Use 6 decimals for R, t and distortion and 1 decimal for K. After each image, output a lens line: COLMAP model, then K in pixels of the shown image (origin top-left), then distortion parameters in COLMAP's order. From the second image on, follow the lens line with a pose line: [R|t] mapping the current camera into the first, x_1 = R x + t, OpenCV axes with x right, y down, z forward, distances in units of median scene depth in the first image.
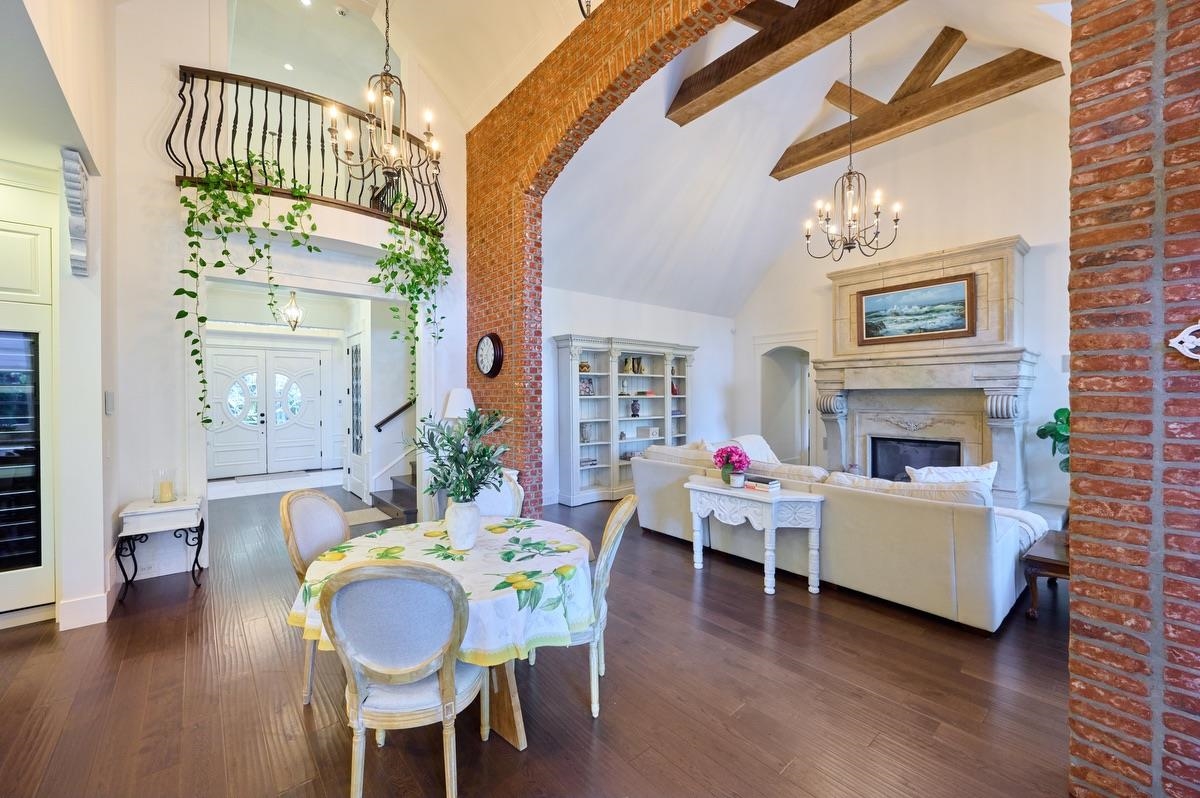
lens RADIAL K [[474.5, 0, 600.0], [0, 474.5, 399.0], [0, 0, 1]] dist [-0.000302, 0.000484]
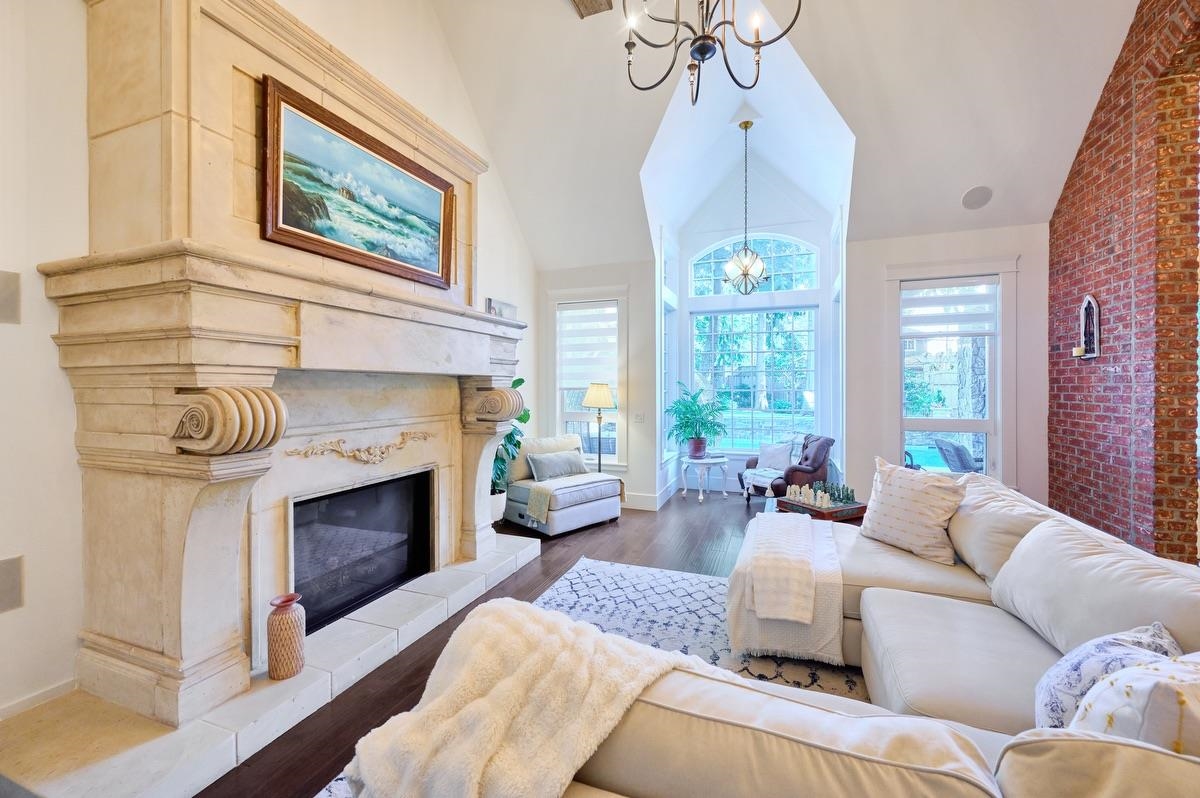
lens RADIAL K [[474.5, 0, 600.0], [0, 474.5, 399.0], [0, 0, 1]] dist [-0.000302, 0.000484]
pose [[-0.474140, -0.017228, 0.880281, 0.169026], [0.010681, 0.999622, 0.025317, -0.006856], [-0.880384, 0.021406, -0.473777, 1.182005]]
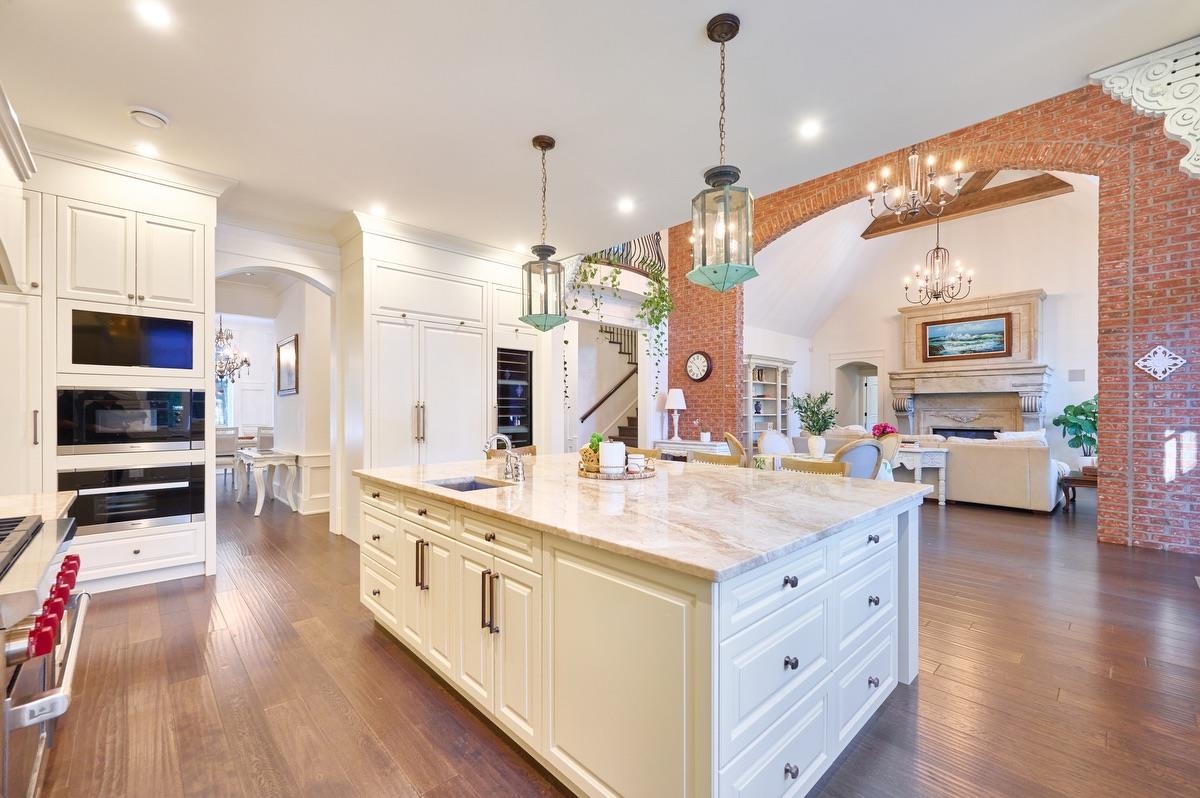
lens RADIAL K [[496.9, 0, 599.9], [0, 496.9, 412.1], [0, 0, 1]] dist [0.000147, -0.000020]
pose [[0.998853, 0.004249, 0.047690, -0.563078], [-0.004080, 0.999985, -0.003659, 0.051281], [-0.047704, 0.003460, 0.998856, -0.478692]]
